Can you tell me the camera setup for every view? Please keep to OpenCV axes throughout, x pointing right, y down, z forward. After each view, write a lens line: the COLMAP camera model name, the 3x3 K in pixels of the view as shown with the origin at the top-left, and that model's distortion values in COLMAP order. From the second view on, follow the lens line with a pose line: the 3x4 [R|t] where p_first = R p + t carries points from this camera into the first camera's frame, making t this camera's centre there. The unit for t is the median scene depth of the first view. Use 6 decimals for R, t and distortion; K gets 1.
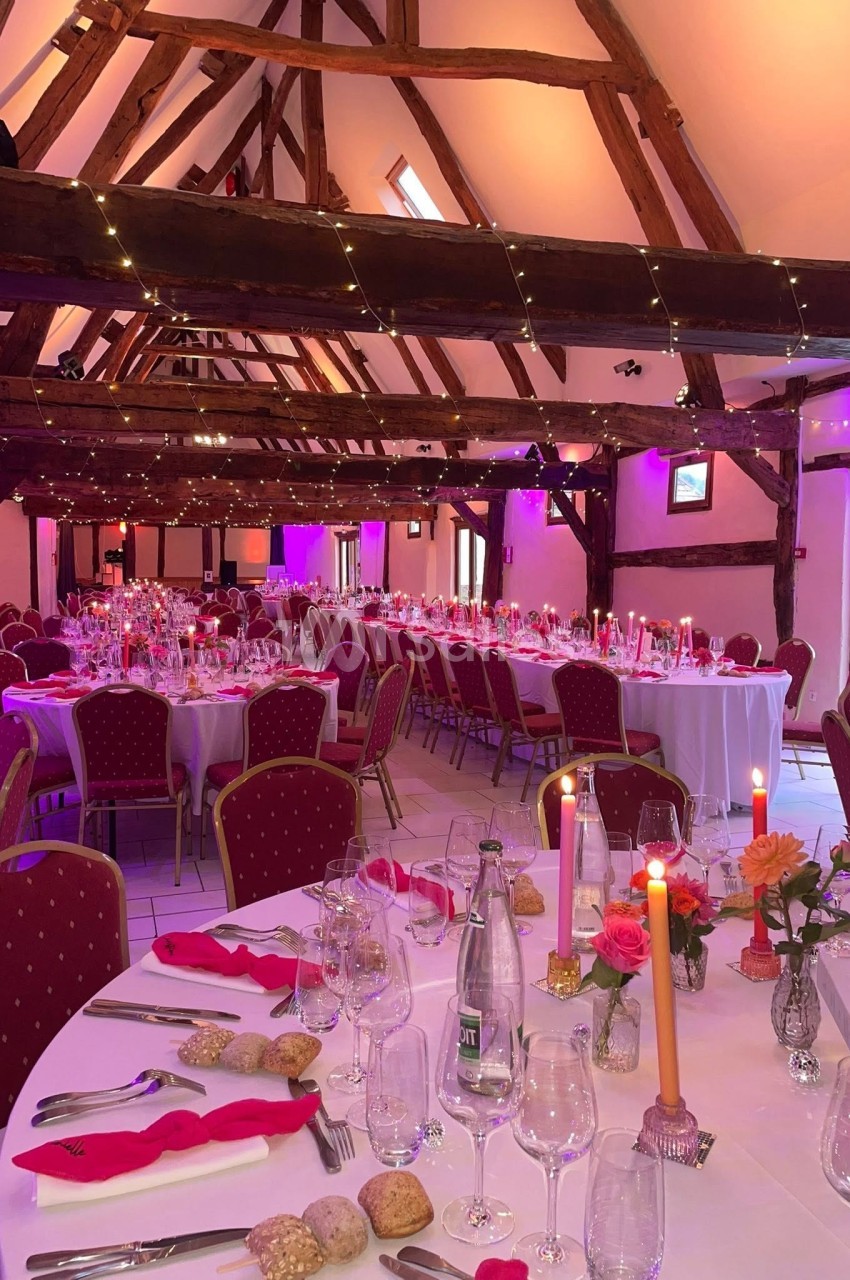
lens RADIAL K [[968.7, 0, 435.9], [0, 968.7, 635.5], [0, 0, 1]] dist [0.086723, -0.107695]
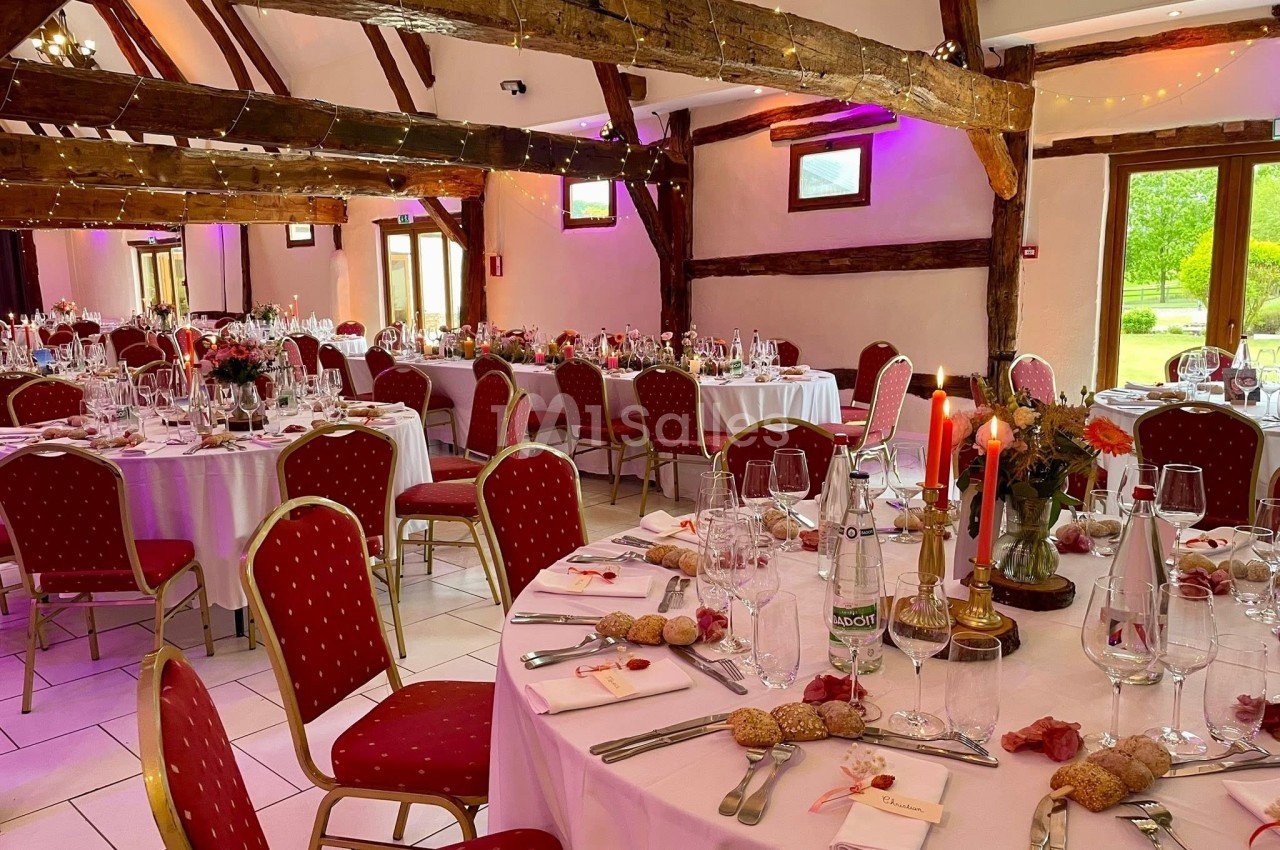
lens RADIAL K [[968.7, 0, 632.7], [0, 968.7, 431.4], [0, 0, 1]] dist [0.086723, -0.107695]
pose [[0.886228, -0.086089, 0.455179, -0.260985], [0.050410, 0.994667, 0.089977, -0.015733], [-0.460498, -0.056794, 0.885842, 0.272162]]
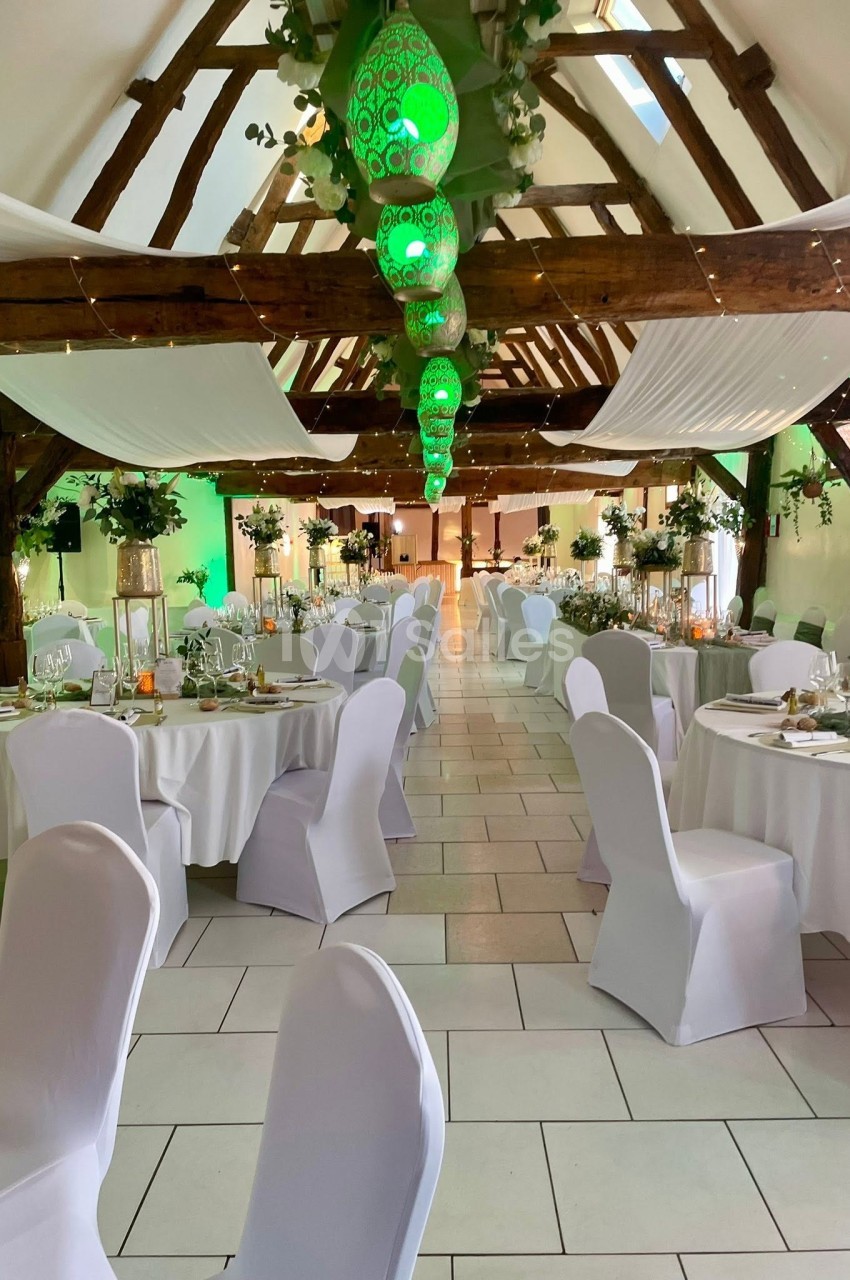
lens RADIAL K [[968.7, 0, 420.7], [0, 968.7, 639.5], [0, 0, 1]] dist [0.086723, -0.107695]
pose [[0.939582, 0.015239, -0.341986, 0.098487], [-0.006805, 0.999643, 0.025850, -0.018514], [0.342258, -0.021961, 0.939350, 0.279282]]
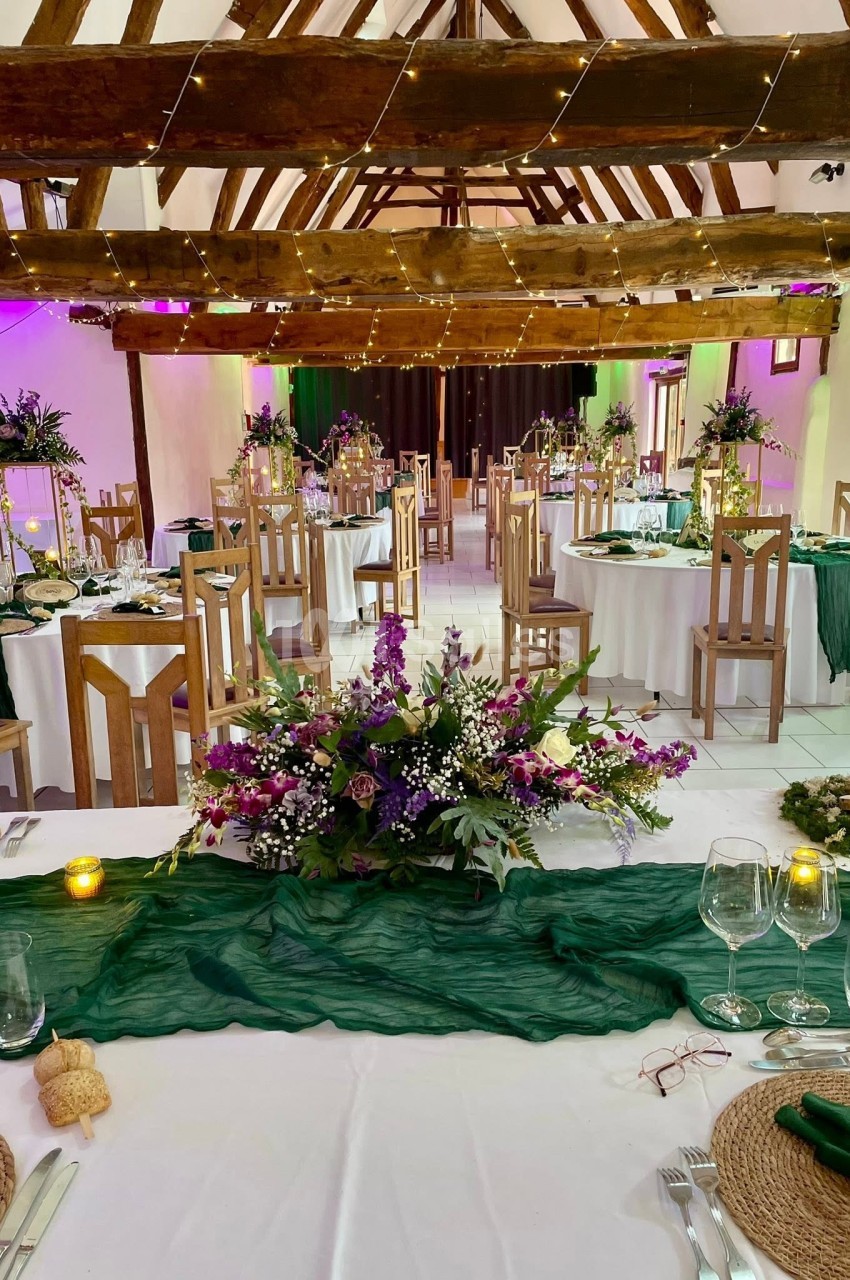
lens RADIAL K [[968.7, 0, 431.5], [0, 968.7, 645.6], [0, 0, 1]] dist [0.086723, -0.107695]
pose [[0.944434, 0.060438, -0.323096, -0.036300], [-0.009622, 0.987613, 0.156616, -0.052659], [0.328560, -0.144805, 0.933317, 0.633663]]
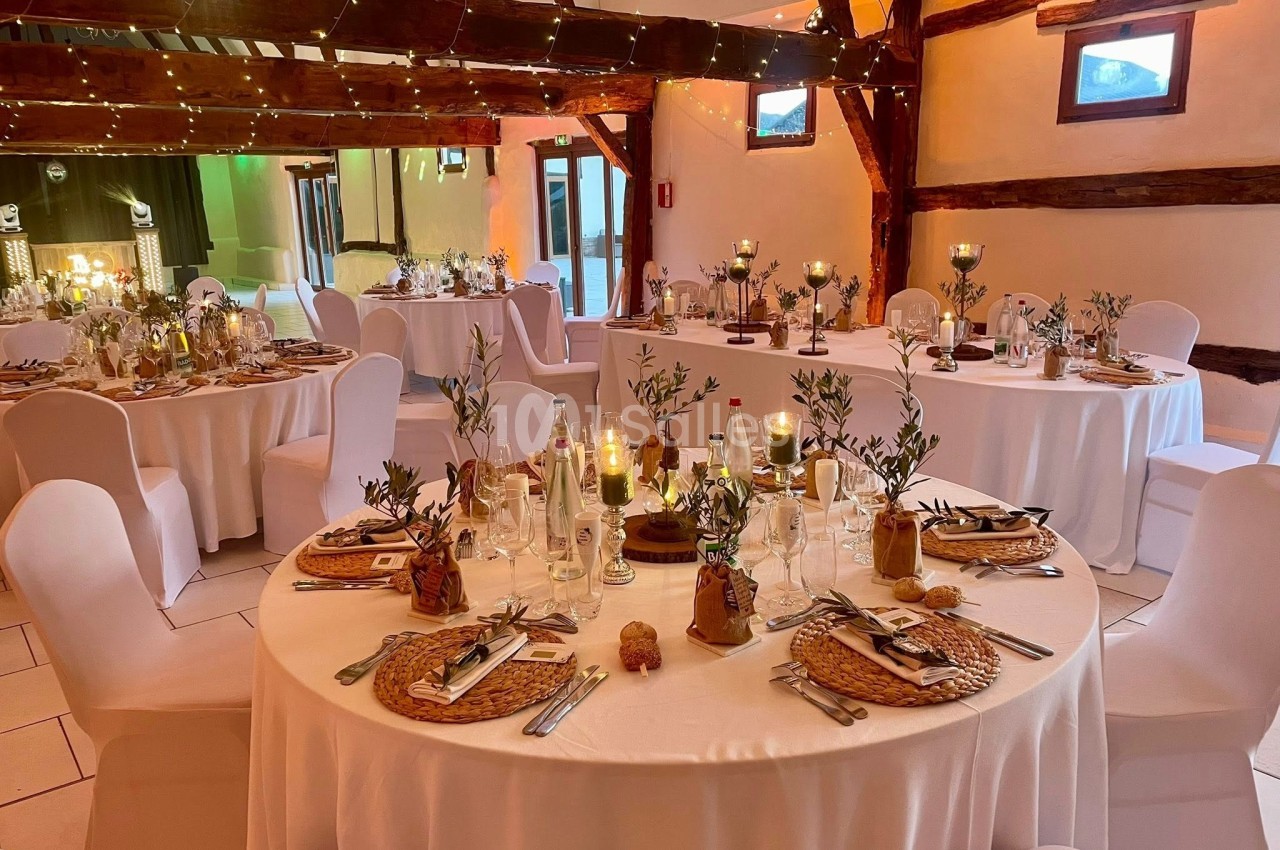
lens RADIAL K [[968.7, 0, 643.0], [0, 968.7, 427.5], [0, 0, 1]] dist [0.086723, -0.107695]
pose [[0.945652, -0.096111, 0.310654, -0.216928], [0.046907, 0.985650, 0.162156, -0.041155], [-0.321781, -0.138771, 0.936589, 0.416325]]
